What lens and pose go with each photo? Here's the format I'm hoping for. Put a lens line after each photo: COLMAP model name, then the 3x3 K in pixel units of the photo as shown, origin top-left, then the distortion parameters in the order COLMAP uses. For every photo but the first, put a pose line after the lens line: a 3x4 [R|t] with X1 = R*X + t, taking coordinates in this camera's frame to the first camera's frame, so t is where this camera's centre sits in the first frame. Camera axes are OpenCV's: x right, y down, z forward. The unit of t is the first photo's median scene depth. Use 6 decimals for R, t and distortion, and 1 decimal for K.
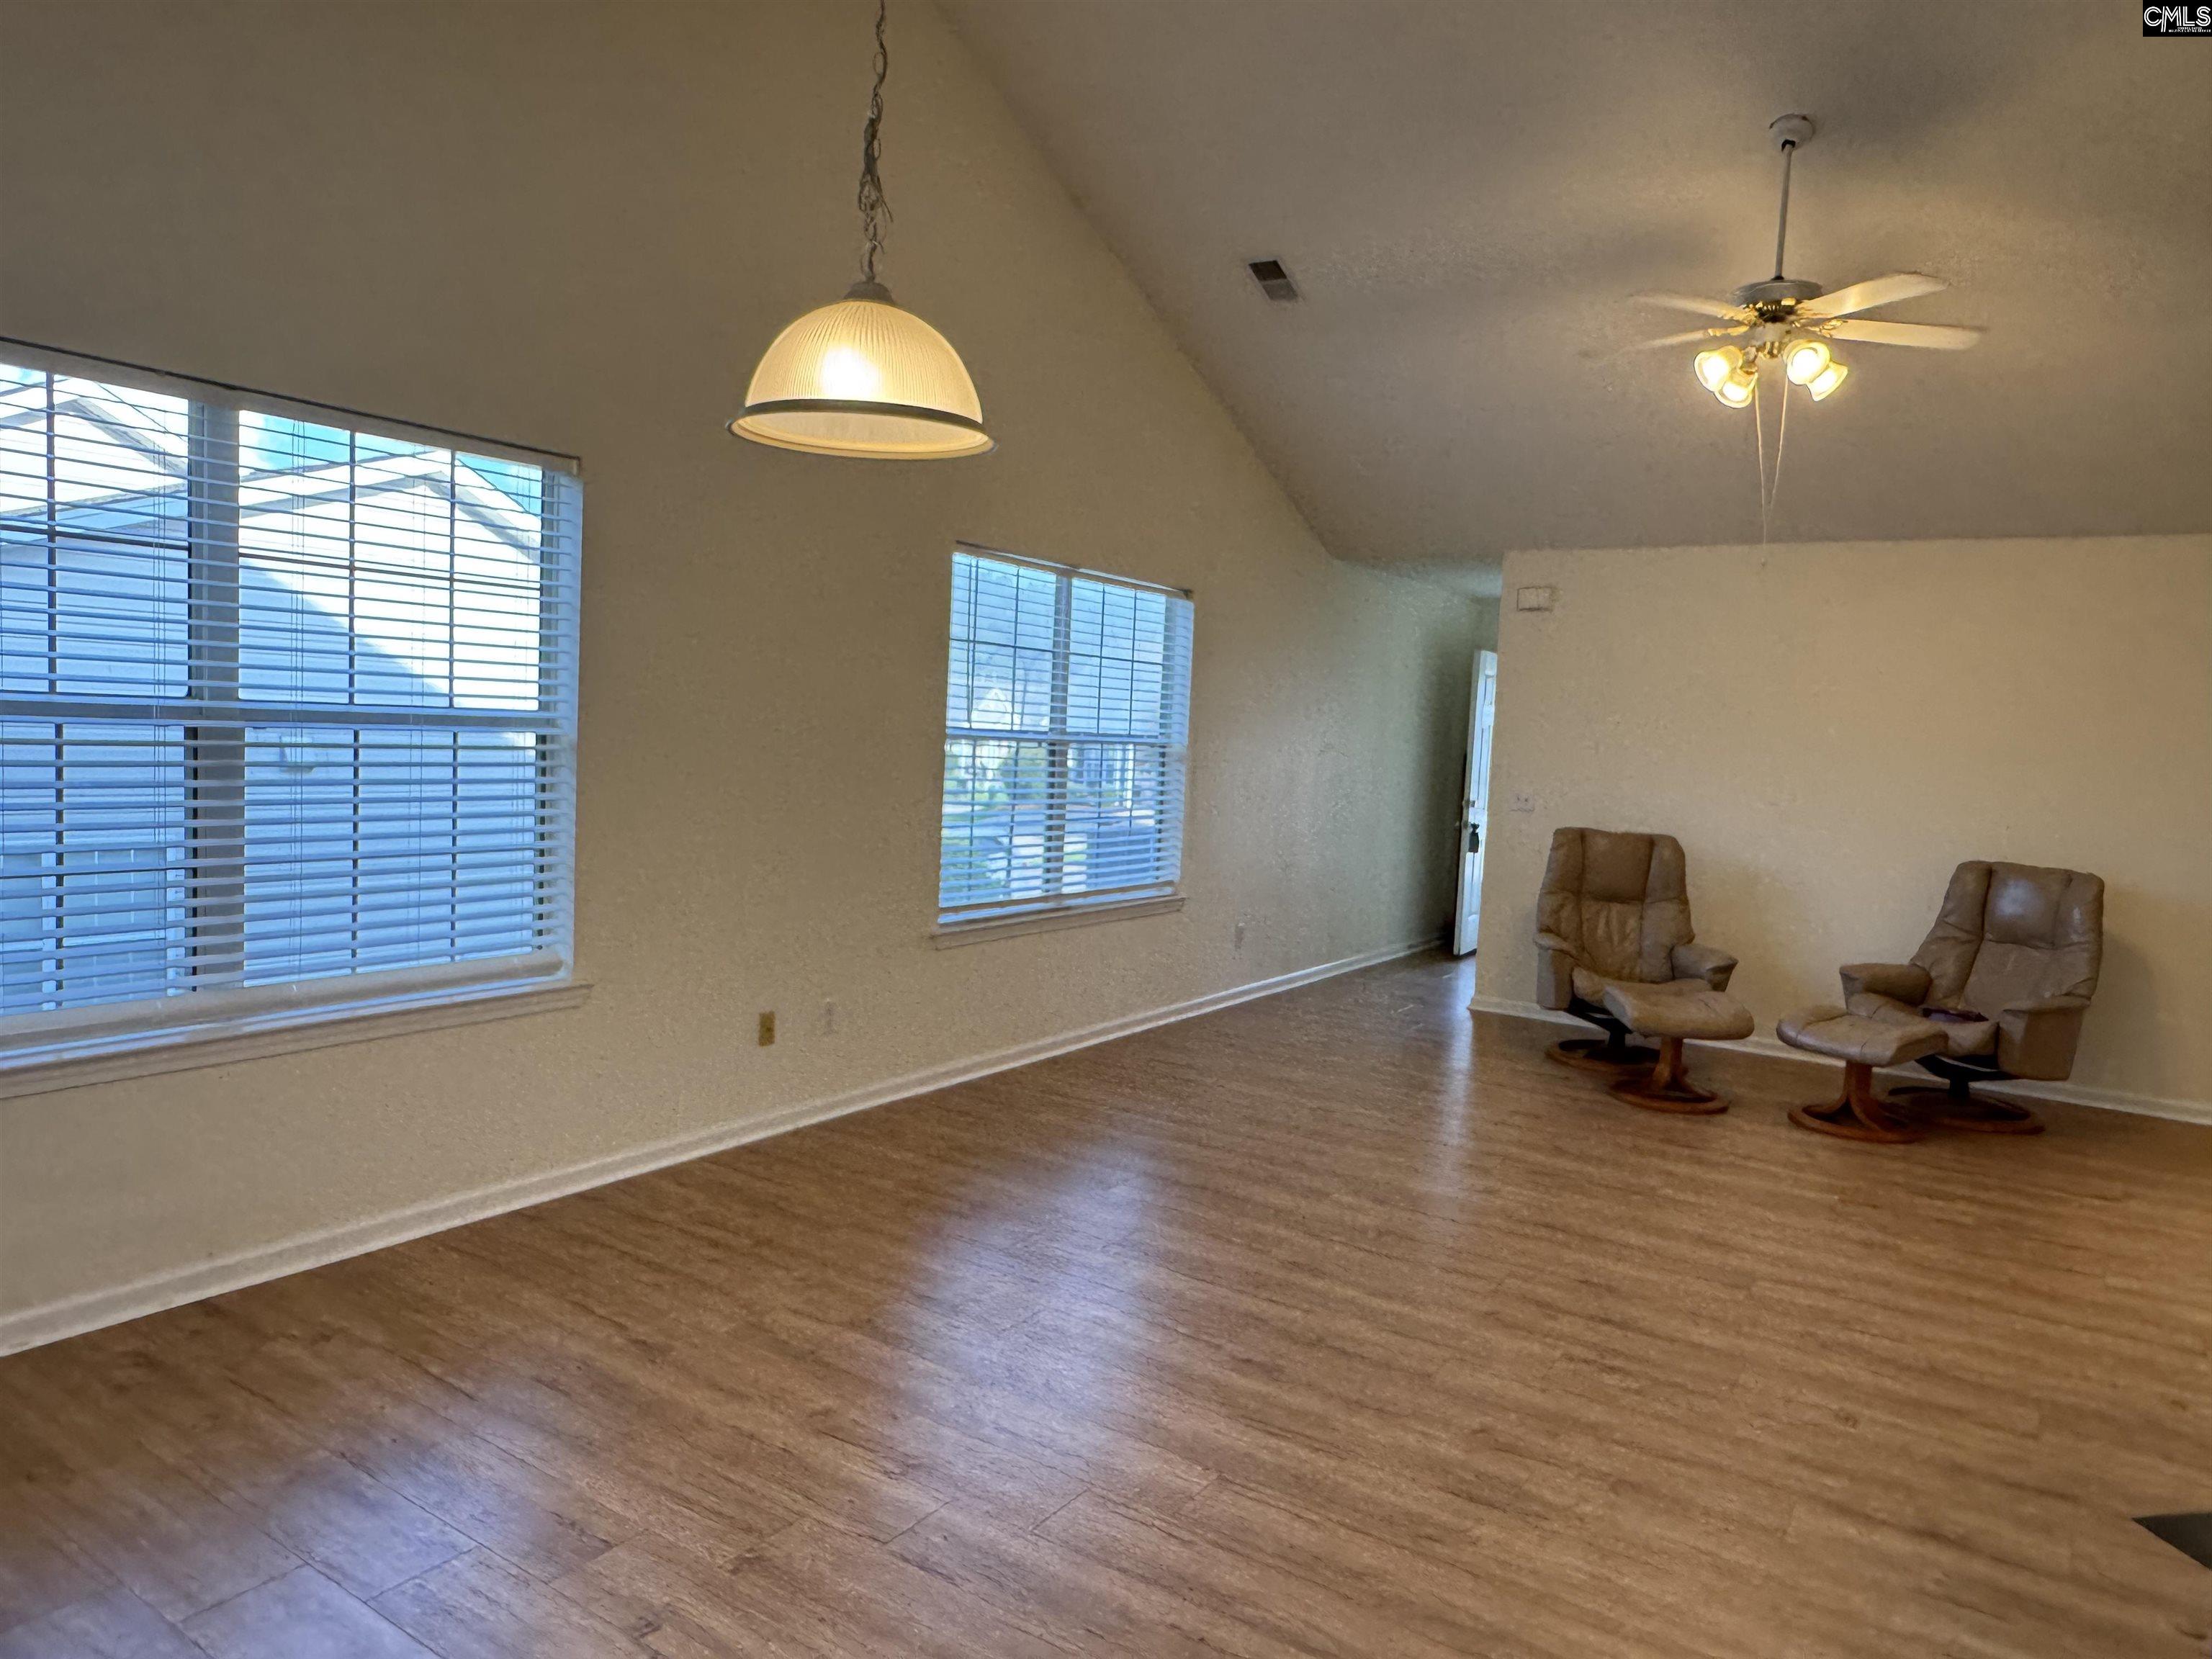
lens RADIAL K [[1381.8, 0, 1115.4], [0, 1381.8, 833.1], [0, 0, 1]] dist [0.001288, 0.004331]
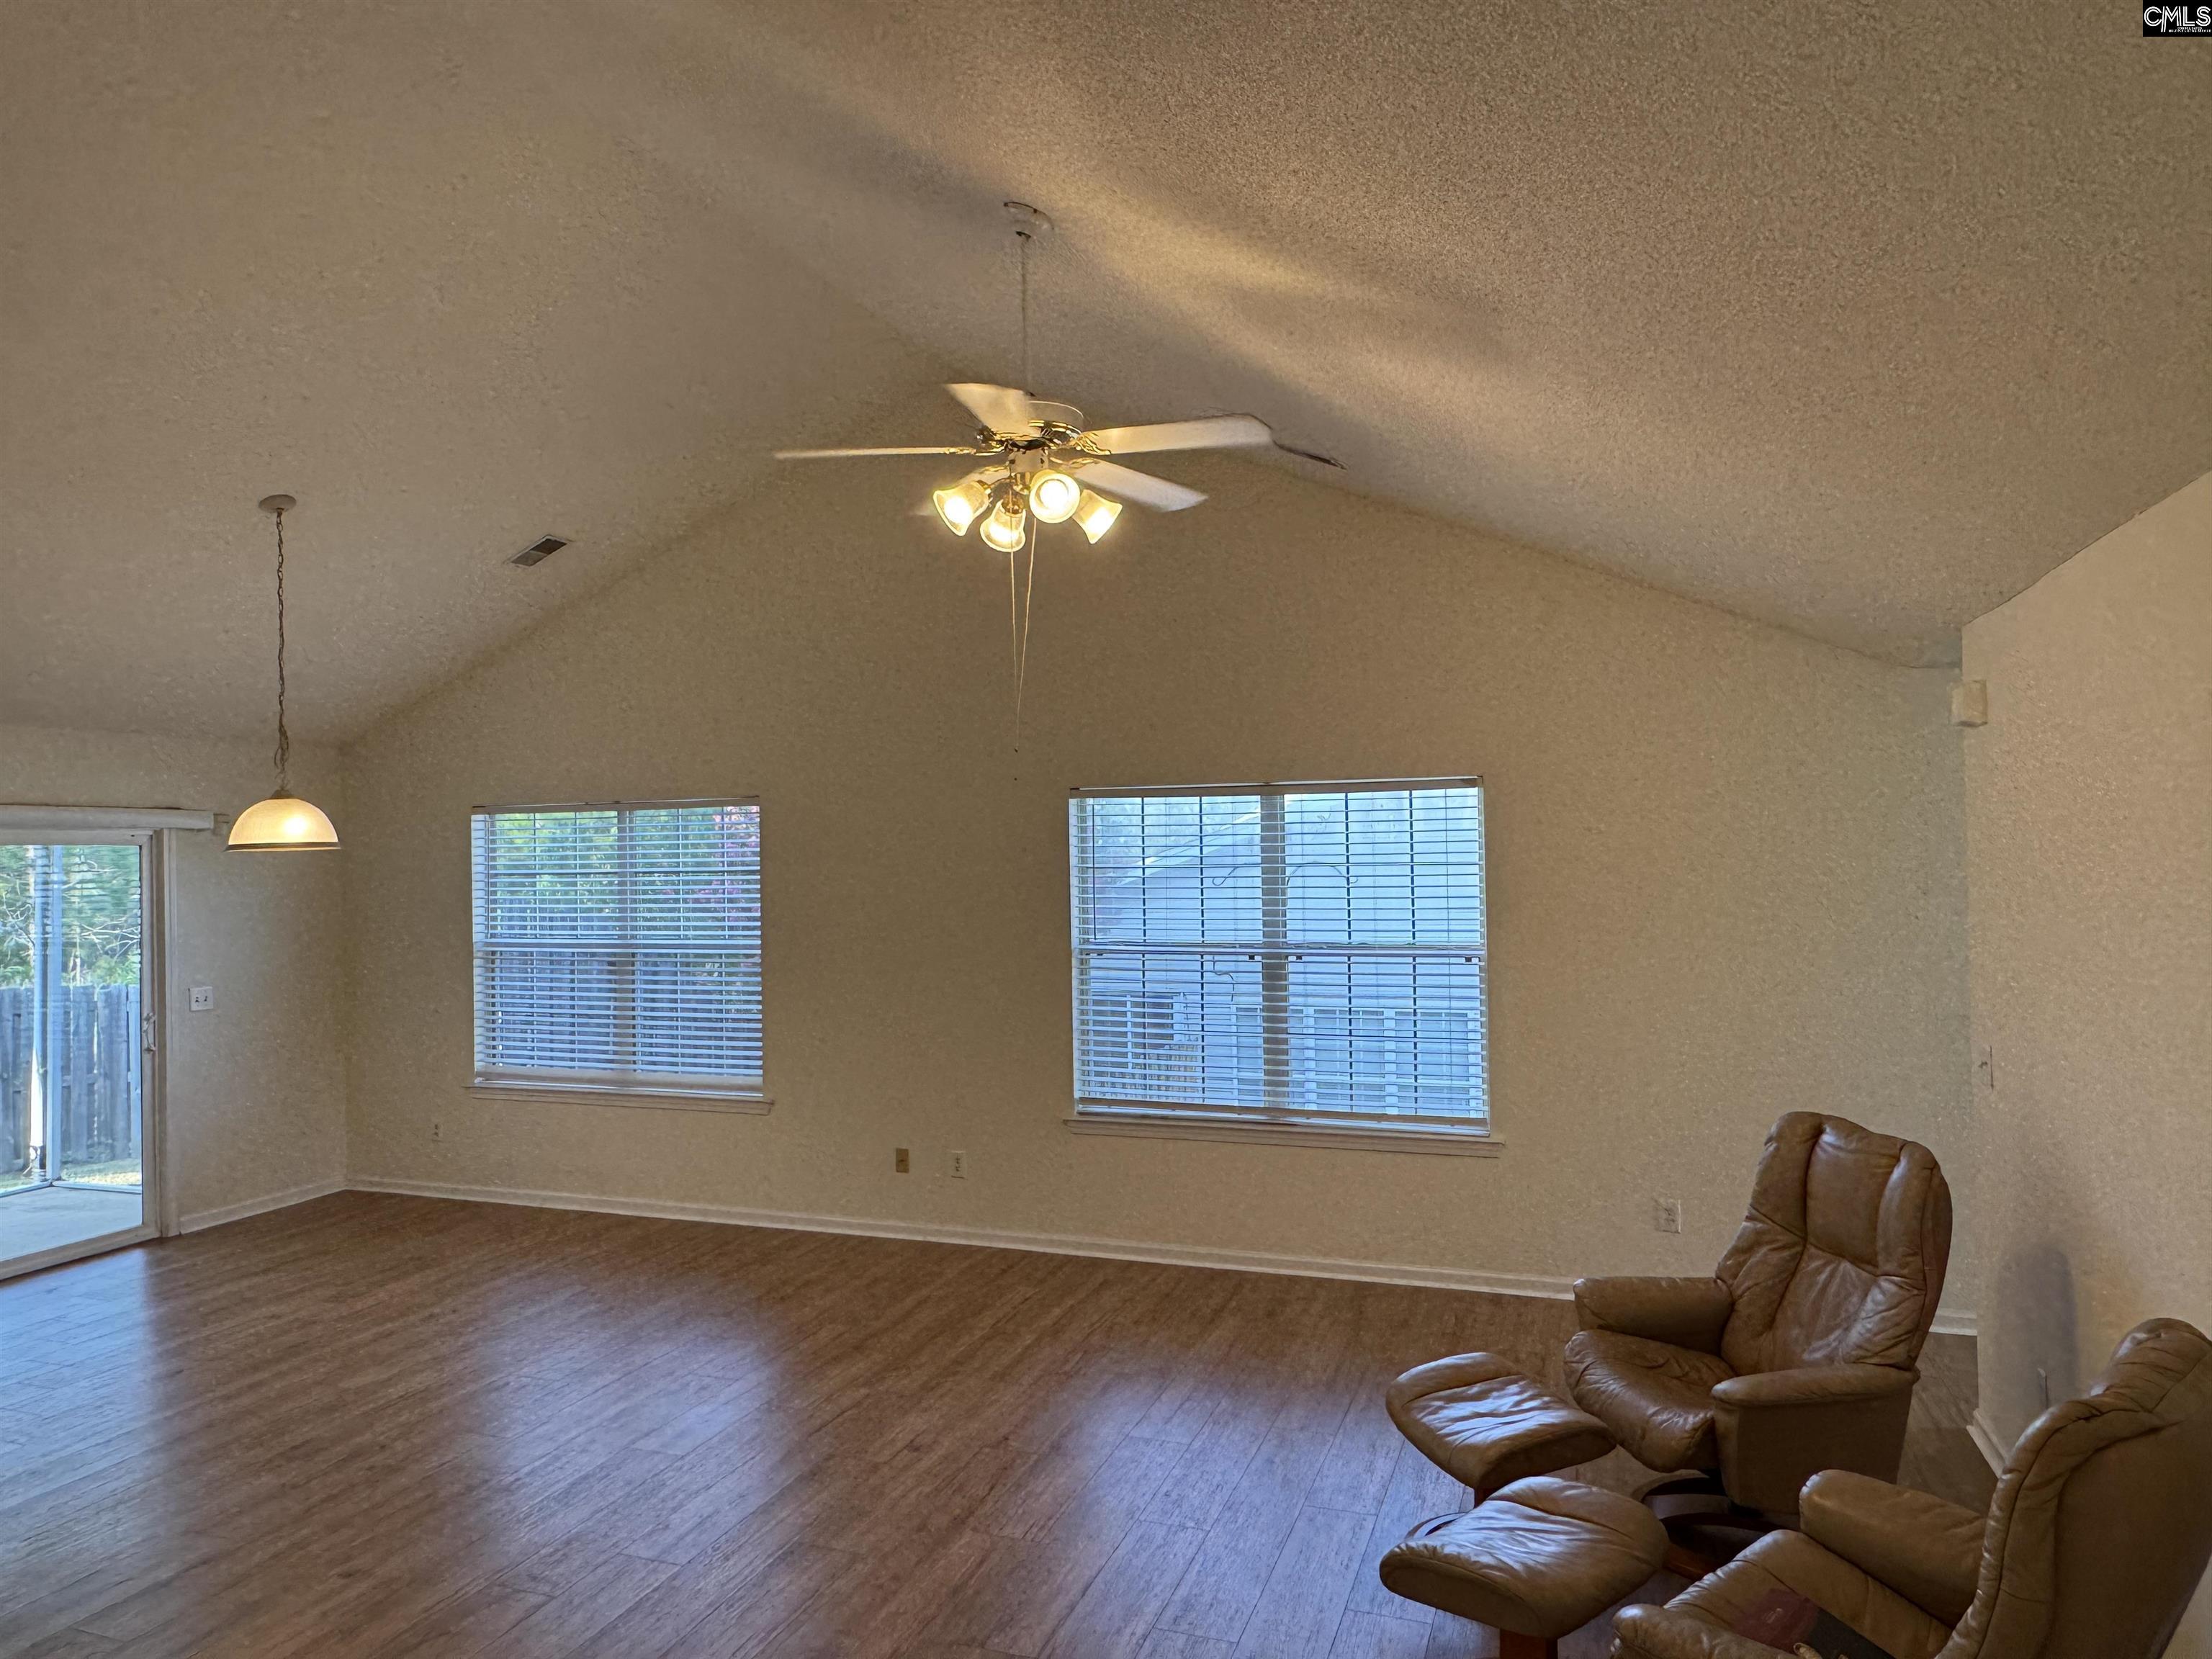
lens RADIAL K [[1381.8, 0, 1115.4], [0, 1381.8, 833.1], [0, 0, 1]] dist [0.001288, 0.004331]
pose [[0.258047, -0.072374, -0.963418, 1.093496], [-0.051895, 0.994712, -0.088624, -0.071929], [0.964738, 0.072865, 0.252927, 0.756735]]
